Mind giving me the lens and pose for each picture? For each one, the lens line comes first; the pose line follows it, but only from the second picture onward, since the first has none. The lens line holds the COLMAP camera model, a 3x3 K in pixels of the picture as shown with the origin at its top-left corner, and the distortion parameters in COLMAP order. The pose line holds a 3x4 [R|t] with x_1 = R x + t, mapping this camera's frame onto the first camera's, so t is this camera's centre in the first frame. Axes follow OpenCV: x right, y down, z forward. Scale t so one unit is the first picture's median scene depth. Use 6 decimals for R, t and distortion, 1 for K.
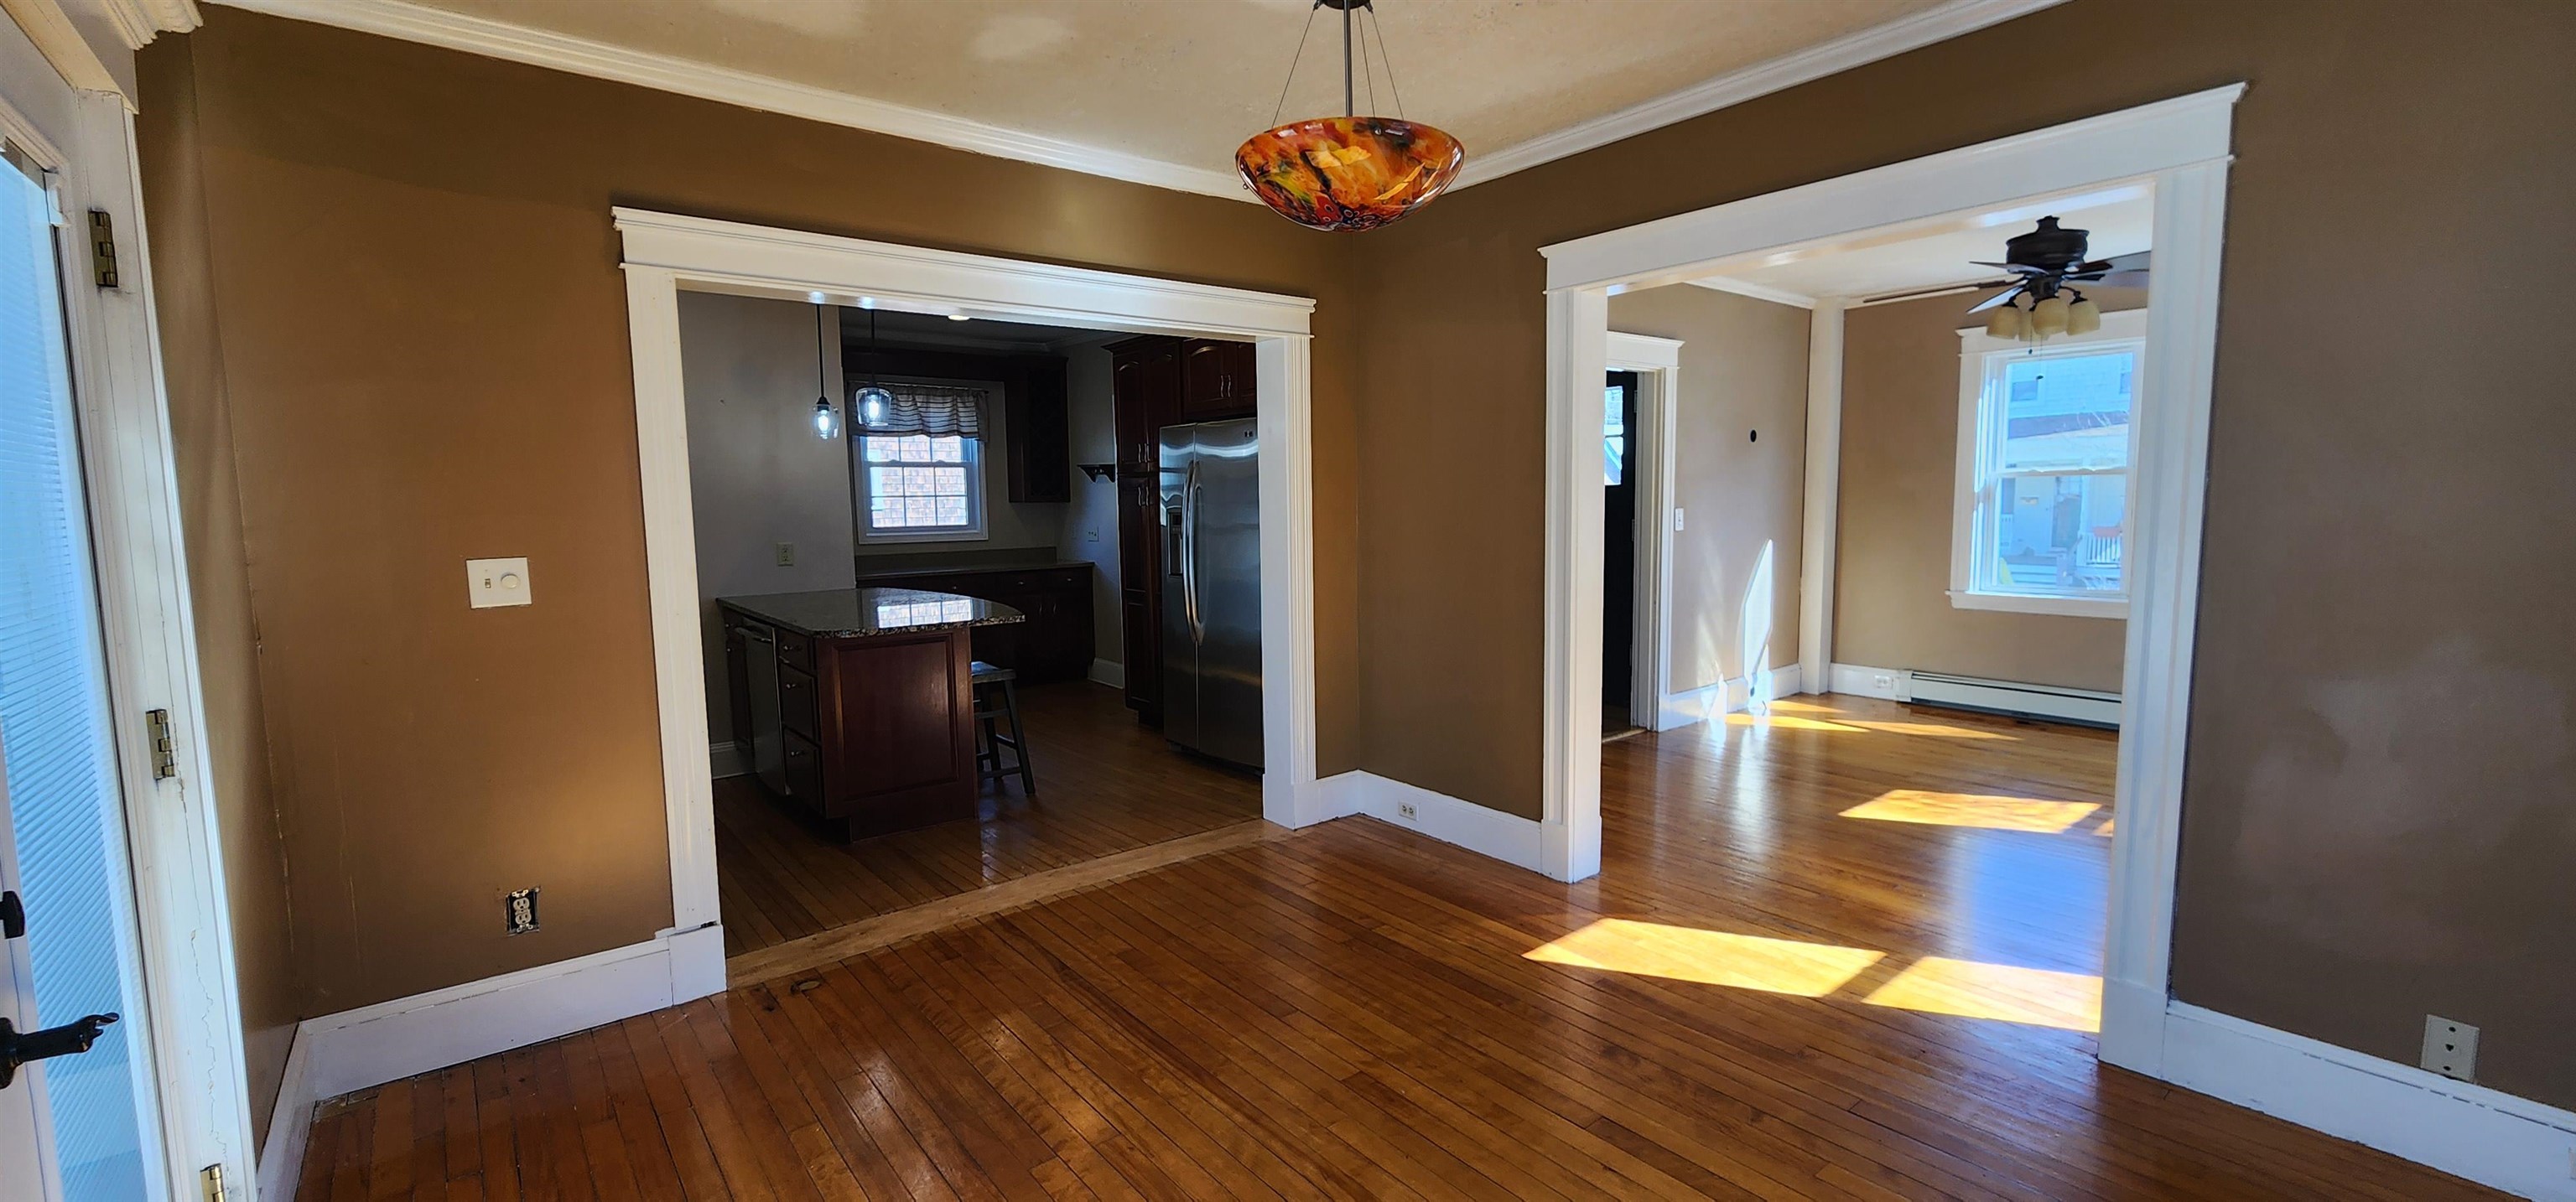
lens RADIAL K [[1060.4, 0, 1295.9], [0, 1060.4, 605.2], [0, 0, 1]] dist [-0.003231, 0.001028]
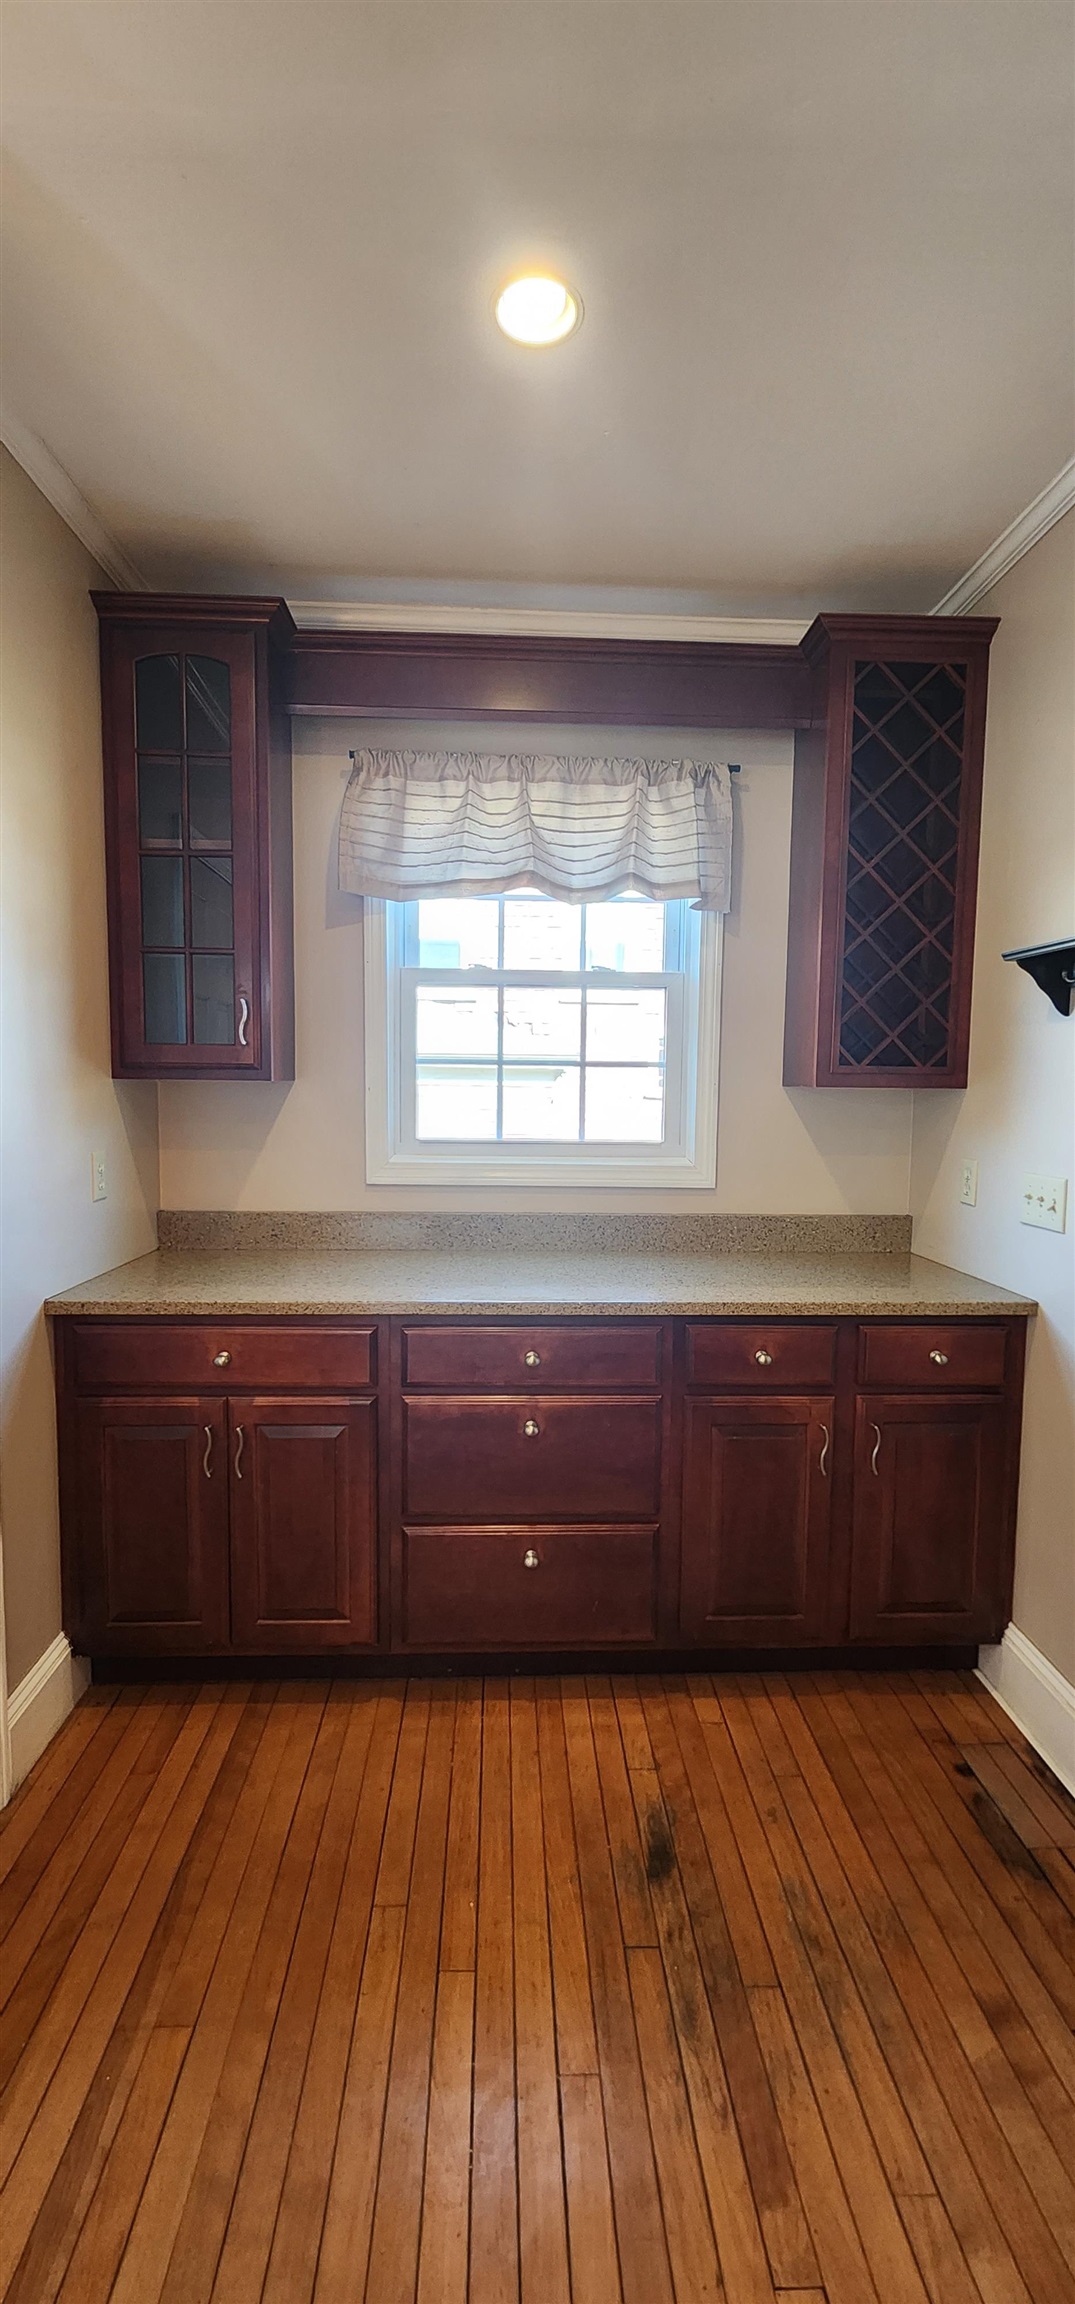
lens RADIAL K [[948.6, 0, 549.4], [0, 948.6, 1158.2], [0, 0, 1]] dist [-0.003231, 0.001028]
pose [[0.808547, 0.074130, -0.583744, -0.155148], [-0.087774, 0.996128, 0.004922, -0.071714], [0.581849, 0.047258, 0.811923, 0.740504]]
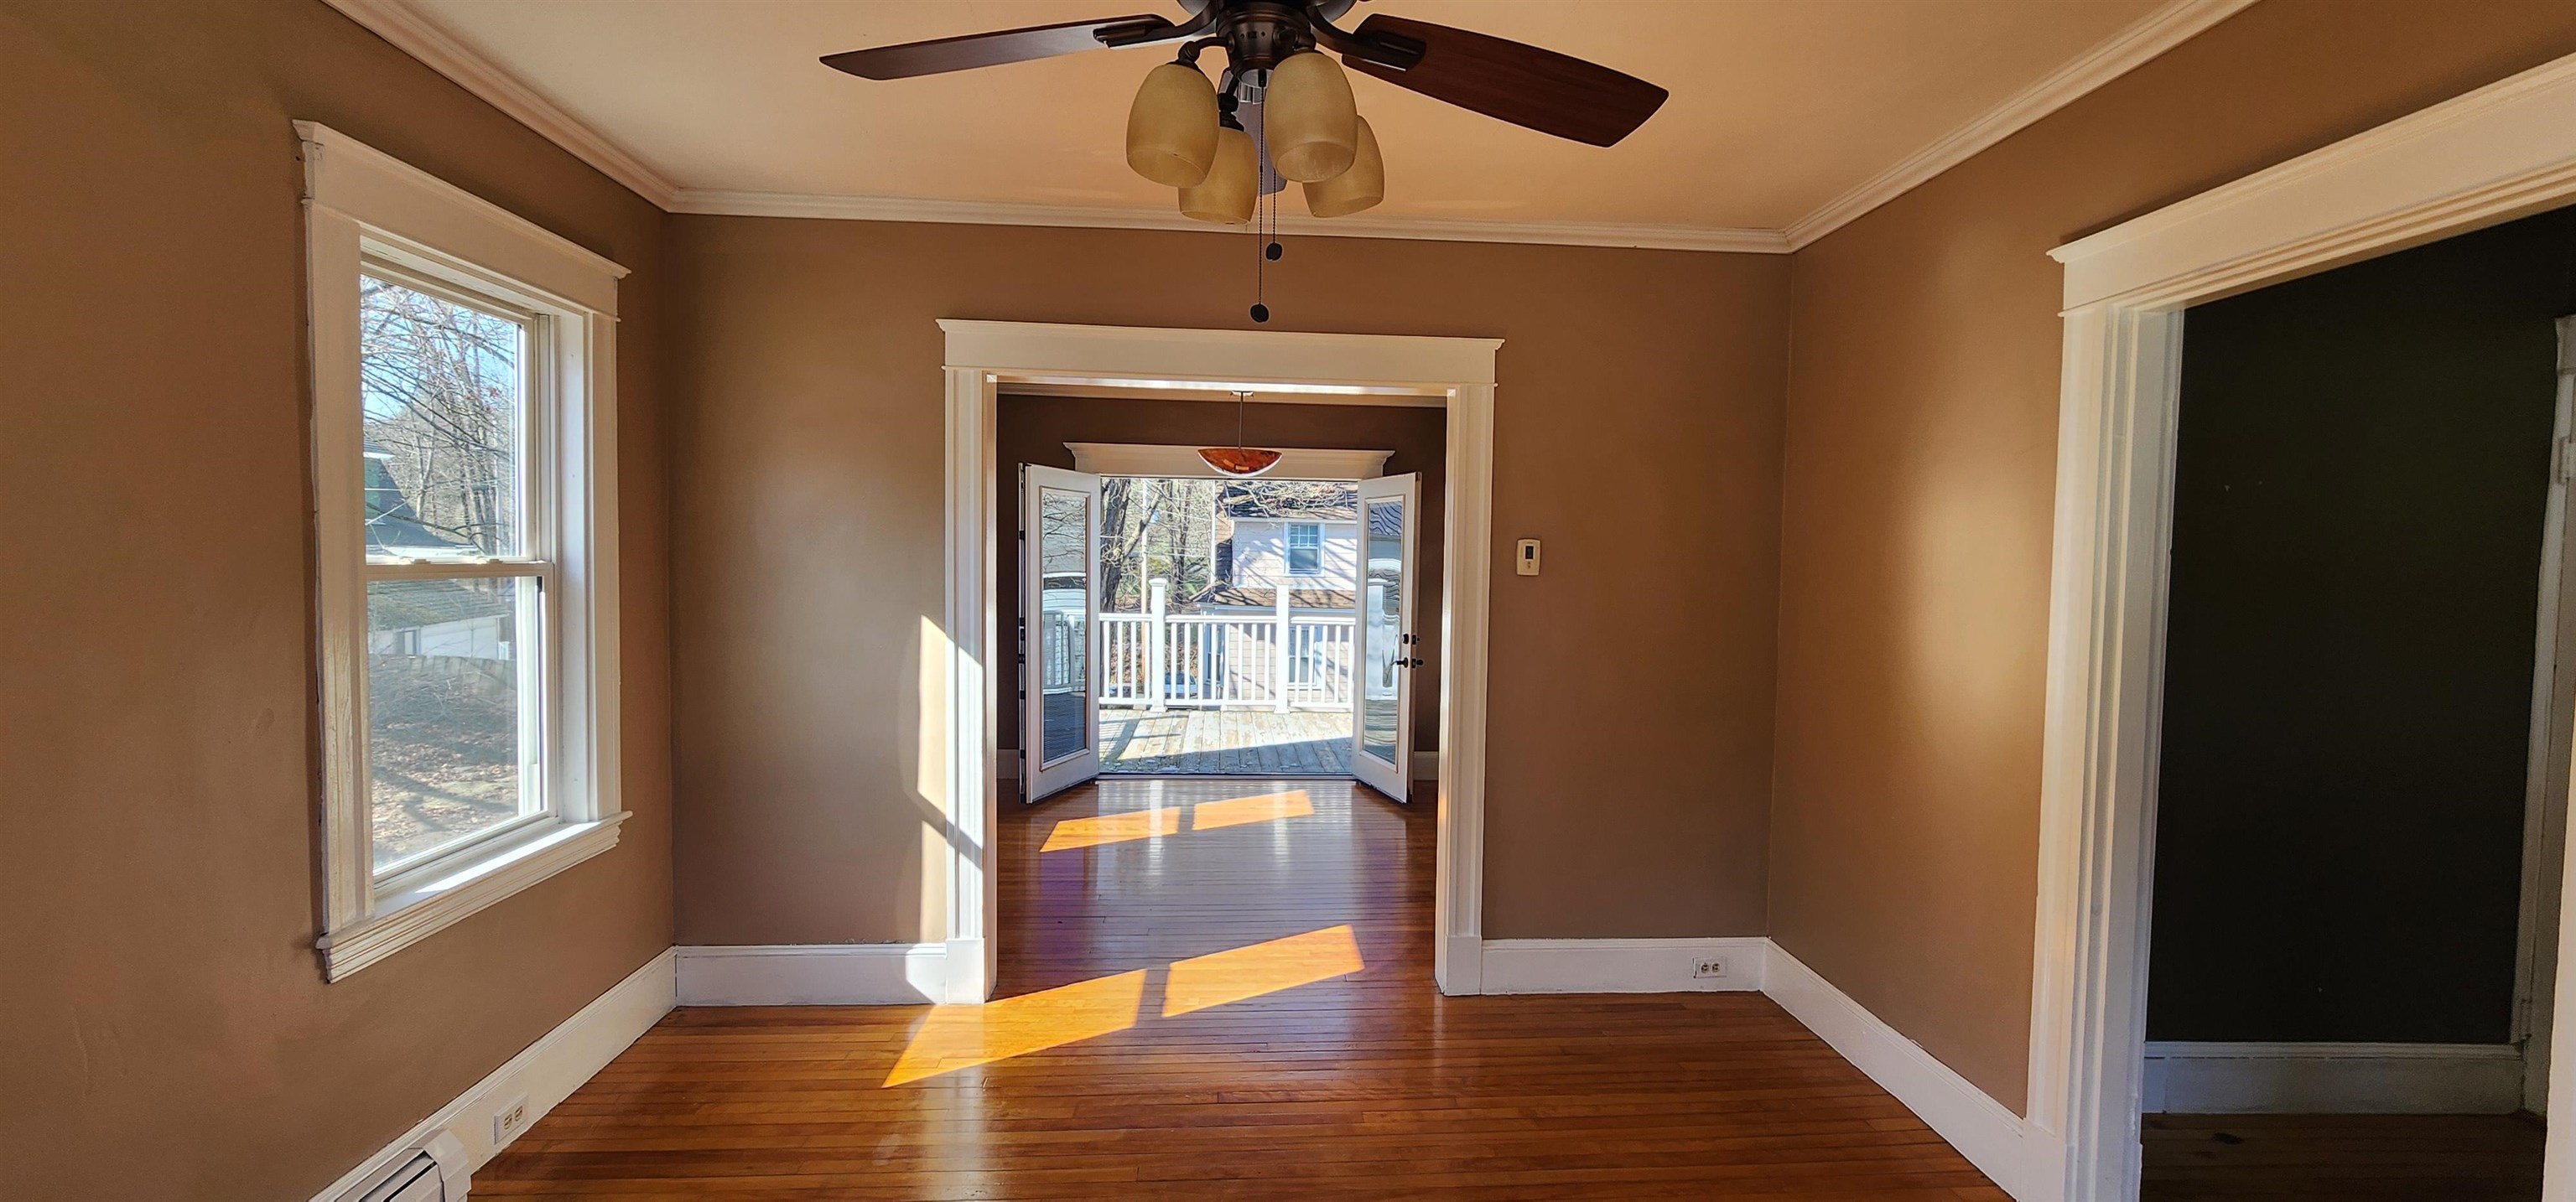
lens RADIAL K [[1060.4, 0, 1301.3], [0, 1060.4, 613.2], [0, 0, 1]] dist [-0.003231, 0.001028]
pose [[-0.578521, 0.050718, -0.814089, 0.550720], [-0.087114, 0.988515, 0.123491, -0.092596], [0.811002, 0.142361, -0.567458, 0.686259]]
